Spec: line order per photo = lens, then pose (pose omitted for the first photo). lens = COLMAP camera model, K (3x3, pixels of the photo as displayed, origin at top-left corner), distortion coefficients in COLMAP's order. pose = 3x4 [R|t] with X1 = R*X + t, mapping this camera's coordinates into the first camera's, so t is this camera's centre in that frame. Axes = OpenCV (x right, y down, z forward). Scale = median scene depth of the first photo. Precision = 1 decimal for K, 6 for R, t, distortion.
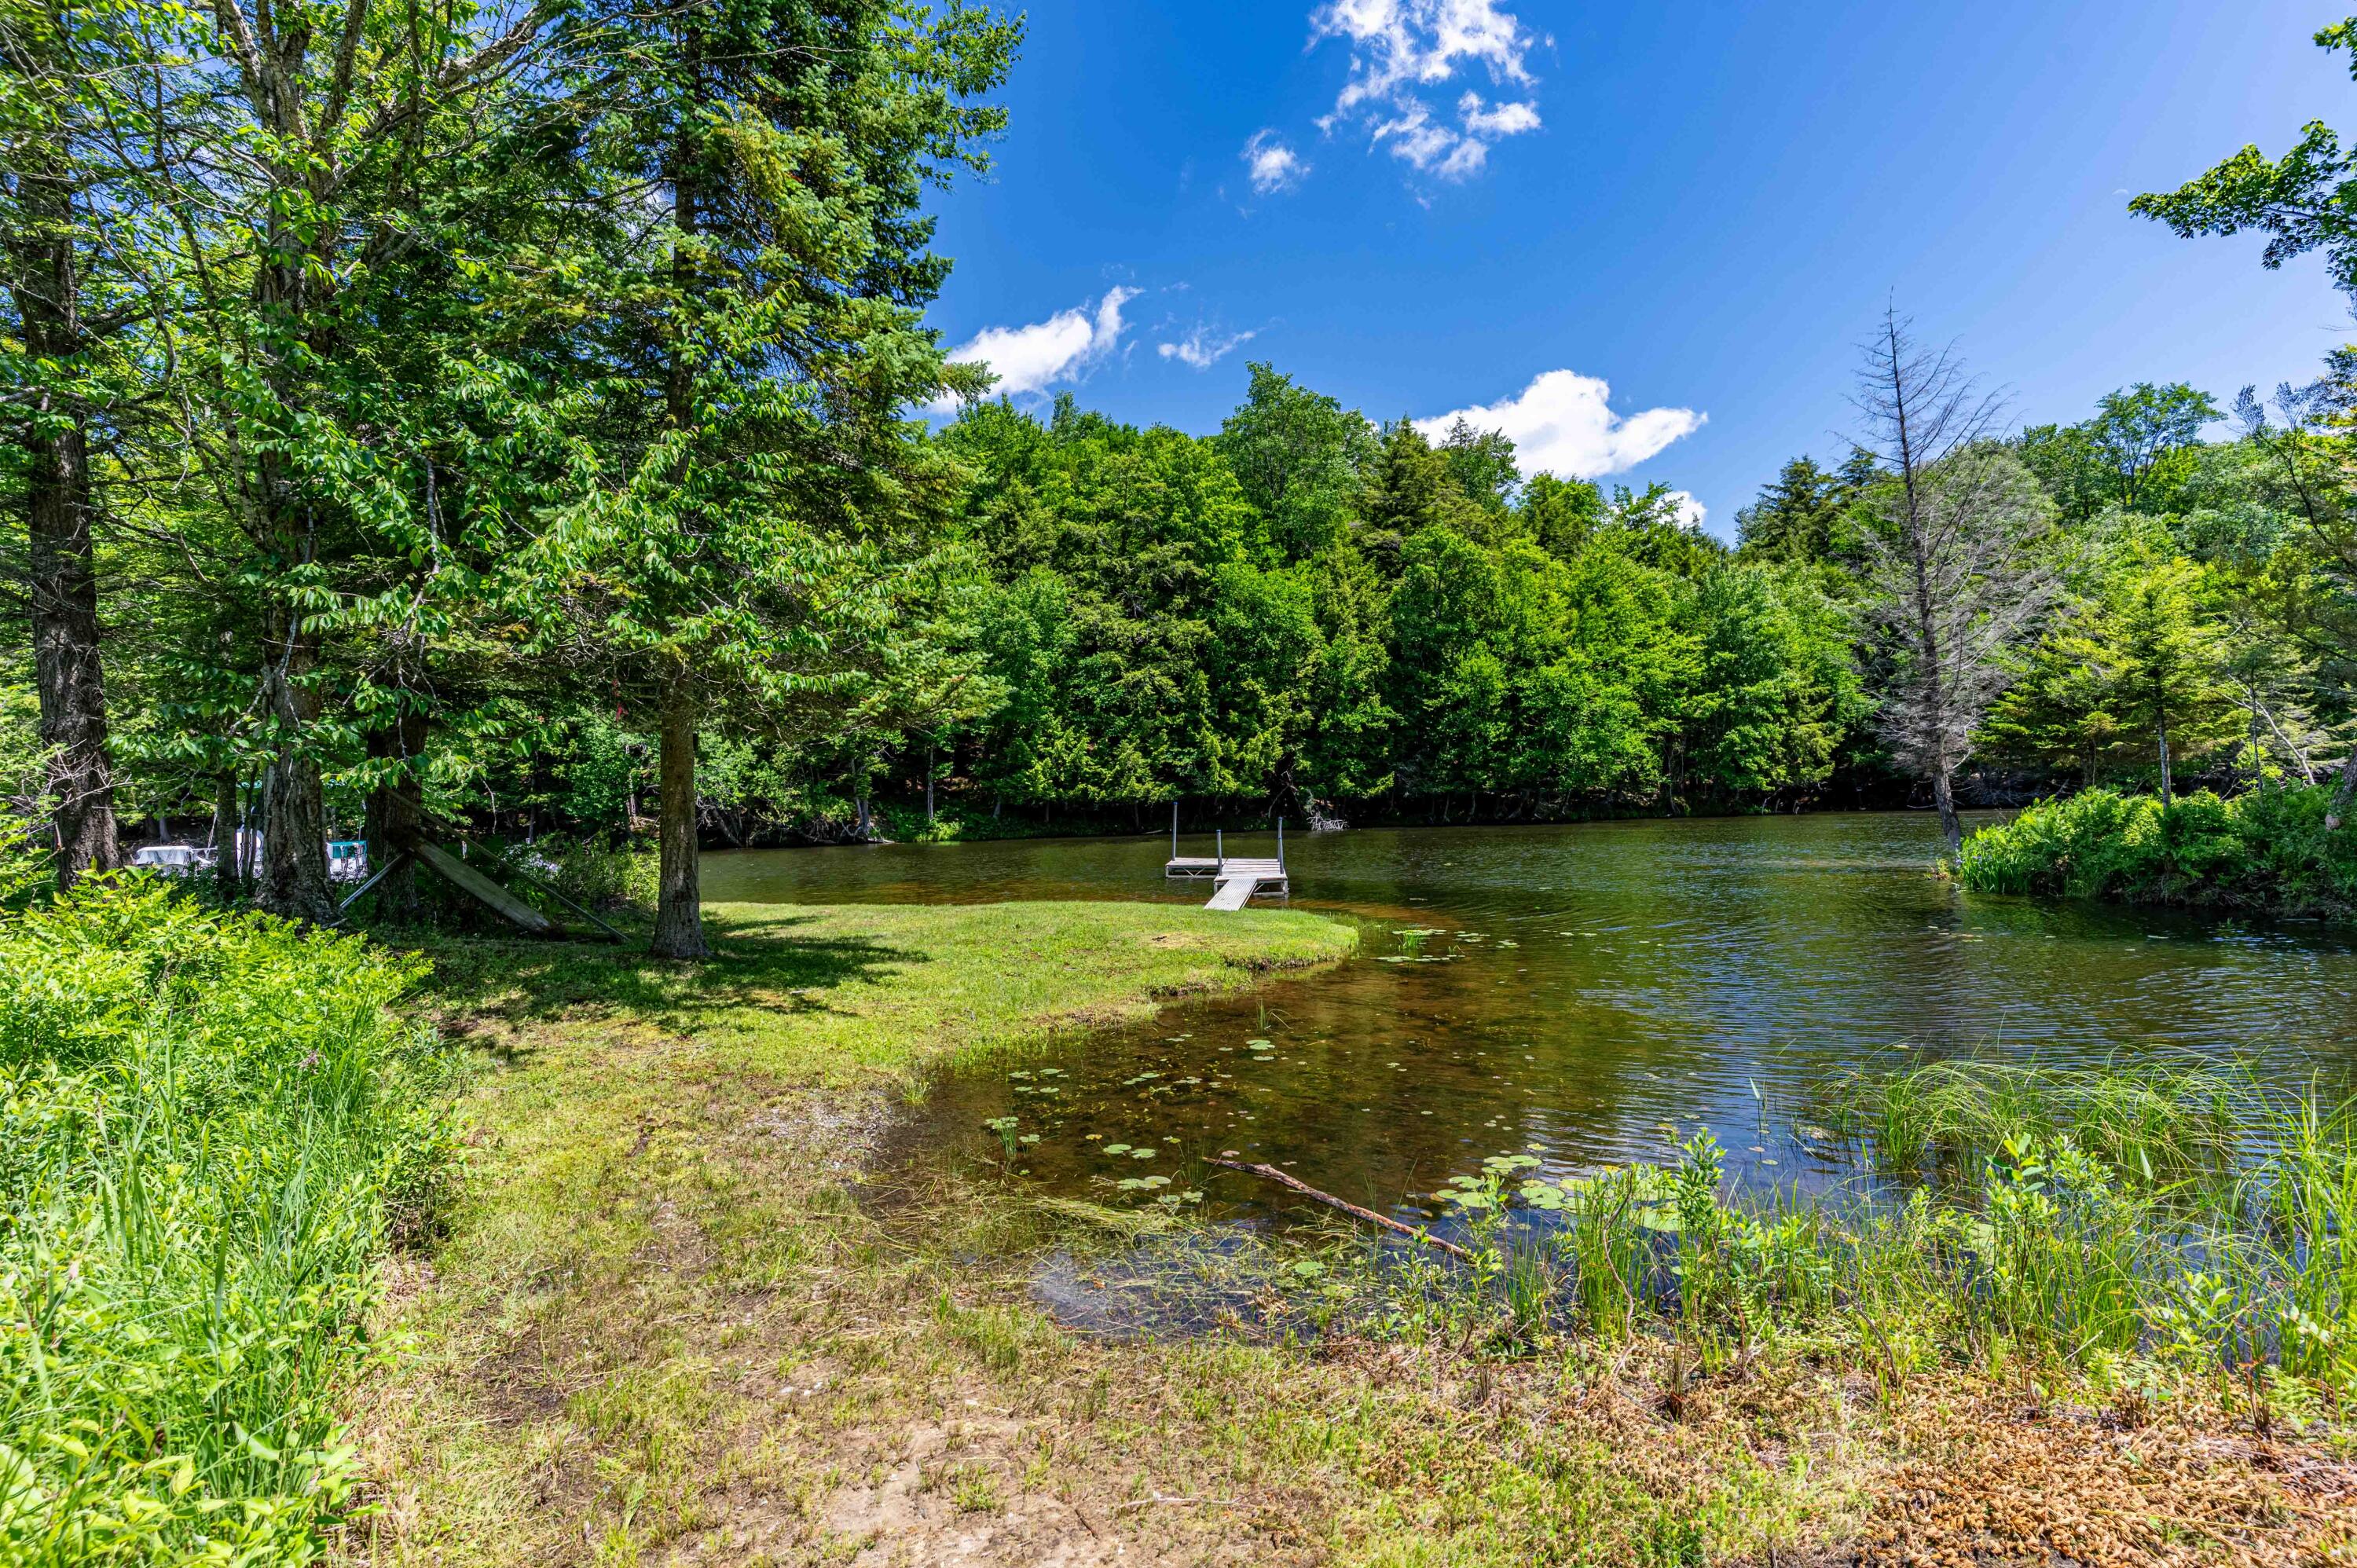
lens RADIAL K [[1167.0, 0, 1191.4], [0, 1167.0, 790.2], [0, 0, 1]] dist [0.004334, 0.000700]
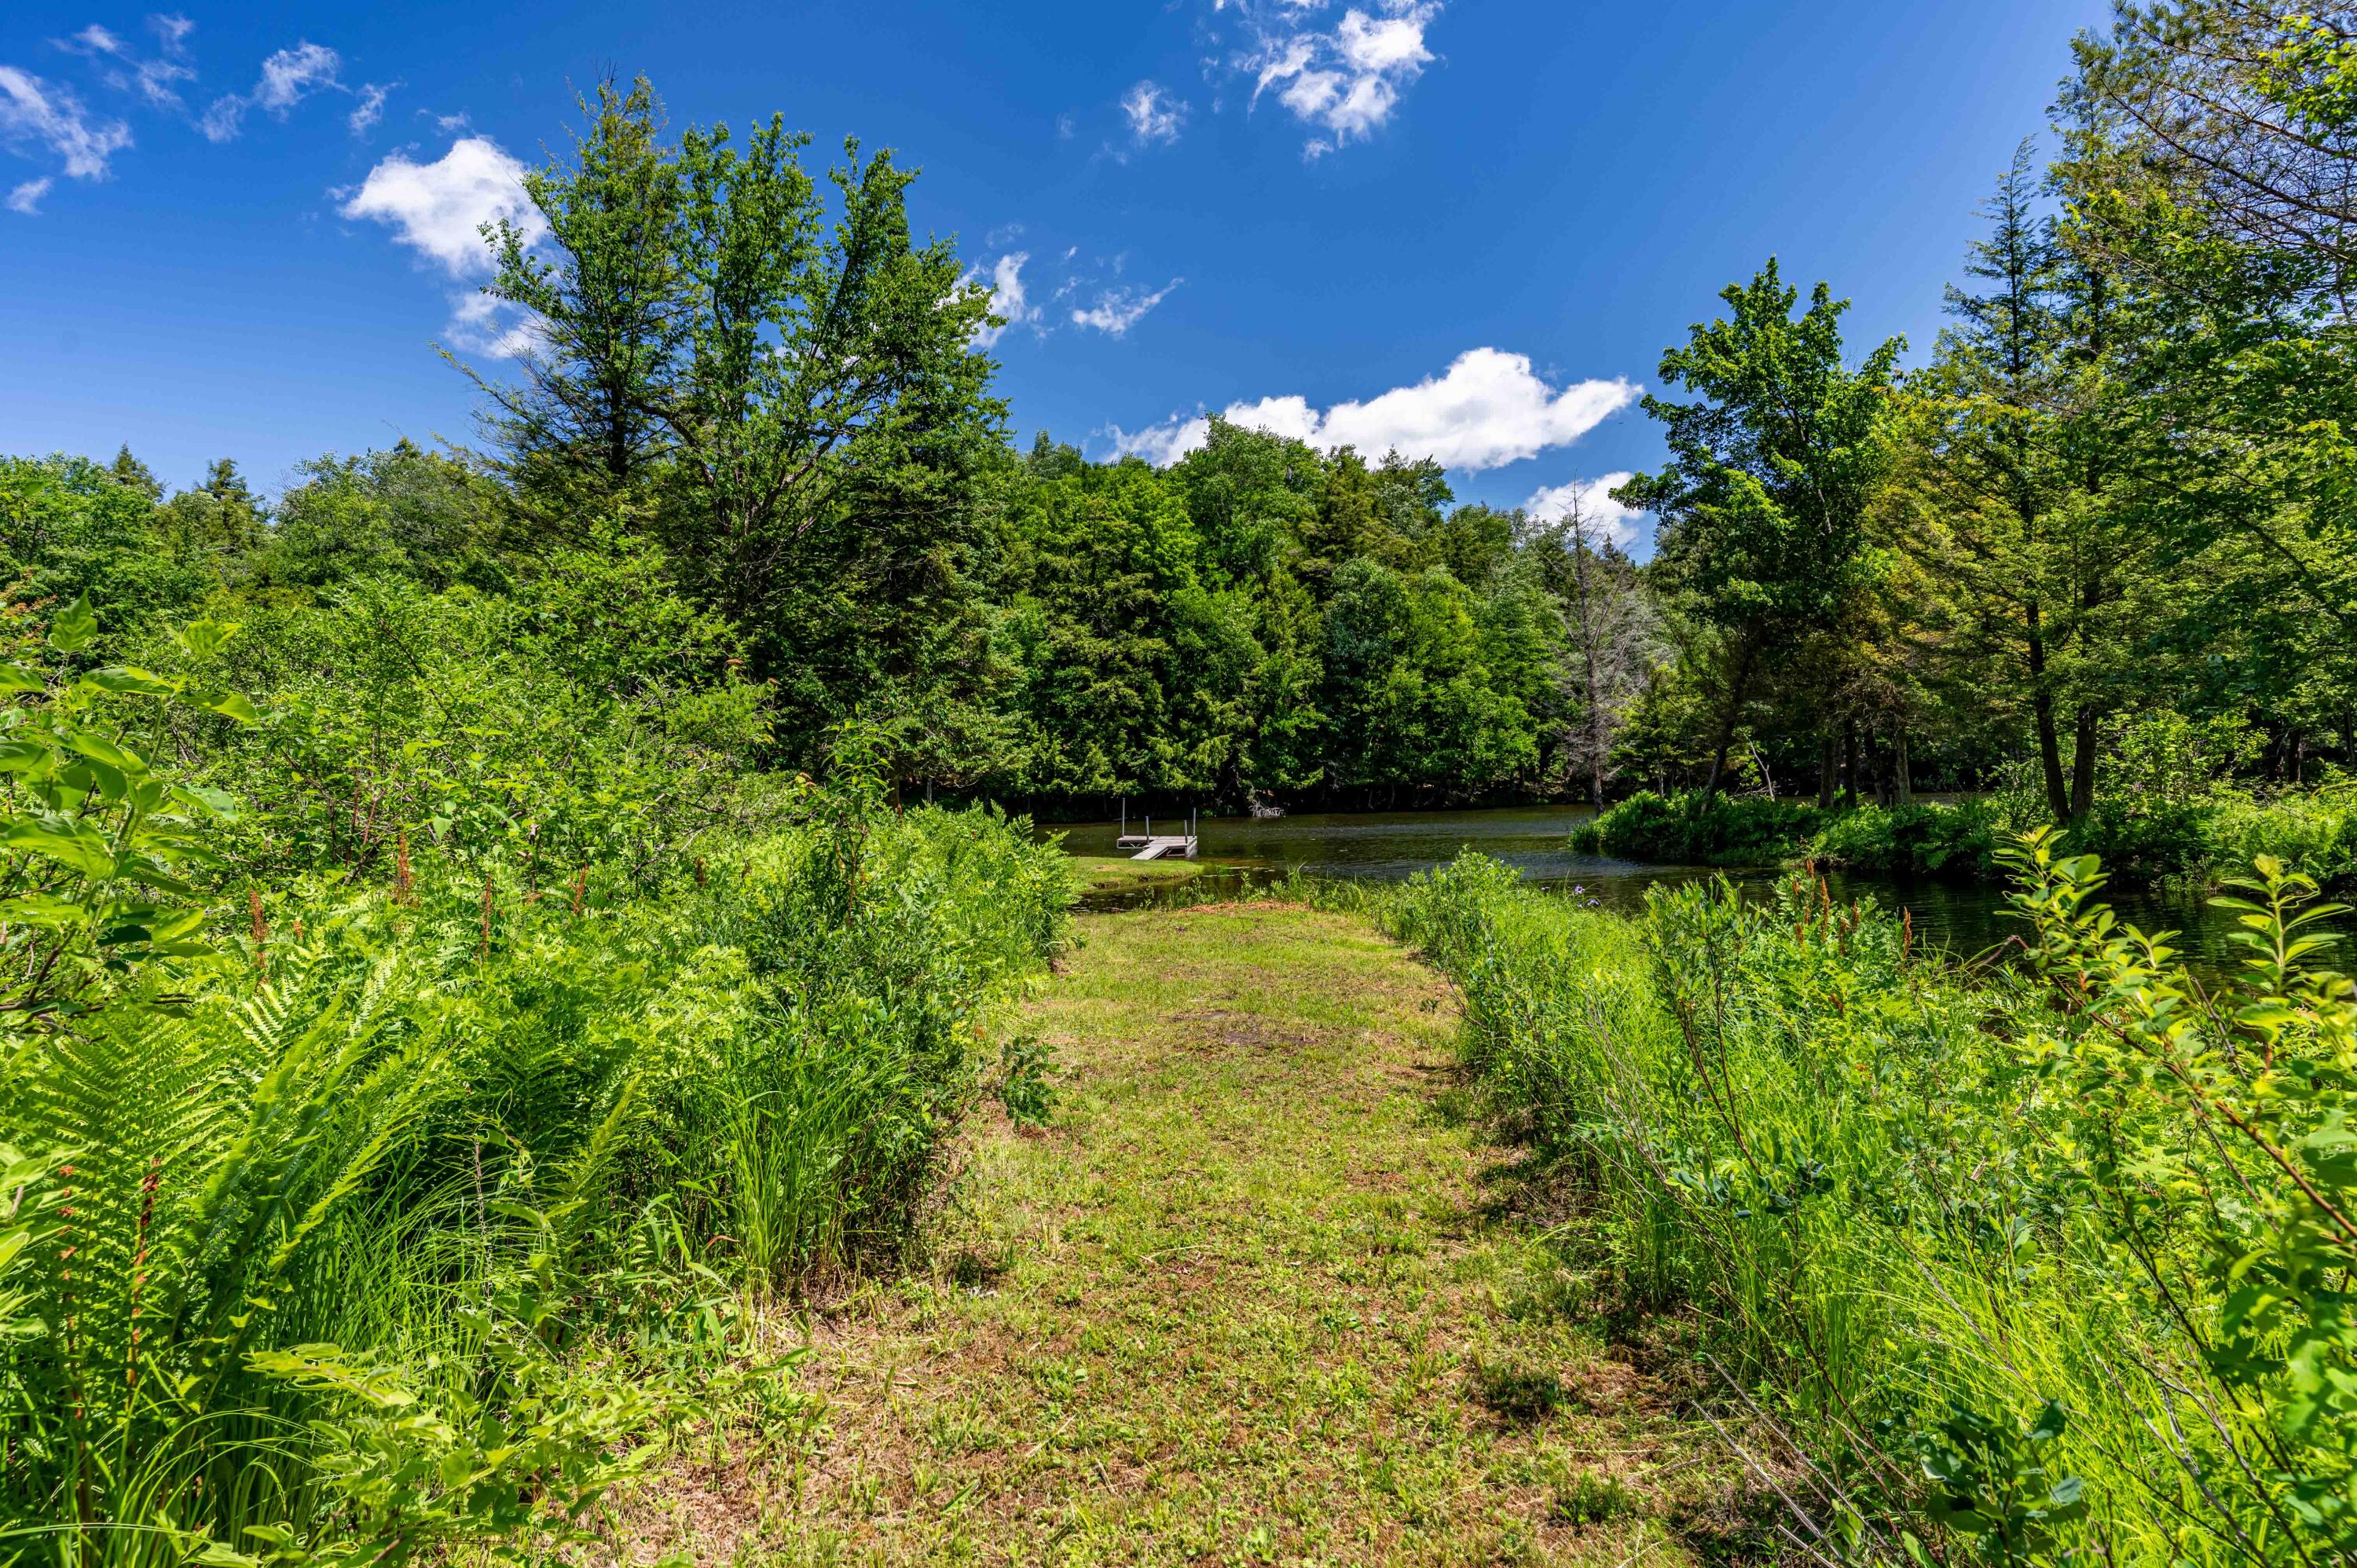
lens RADIAL K [[1167.0, 0, 1165.7], [0, 1167.0, 782.7], [0, 0, 1]] dist [0.004334, 0.000700]
pose [[0.999999, -0.001368, -0.000198, 0.015194], [0.001368, 0.999996, 0.002373, -0.003785], [0.000195, -0.002374, 0.999997, -0.171182]]
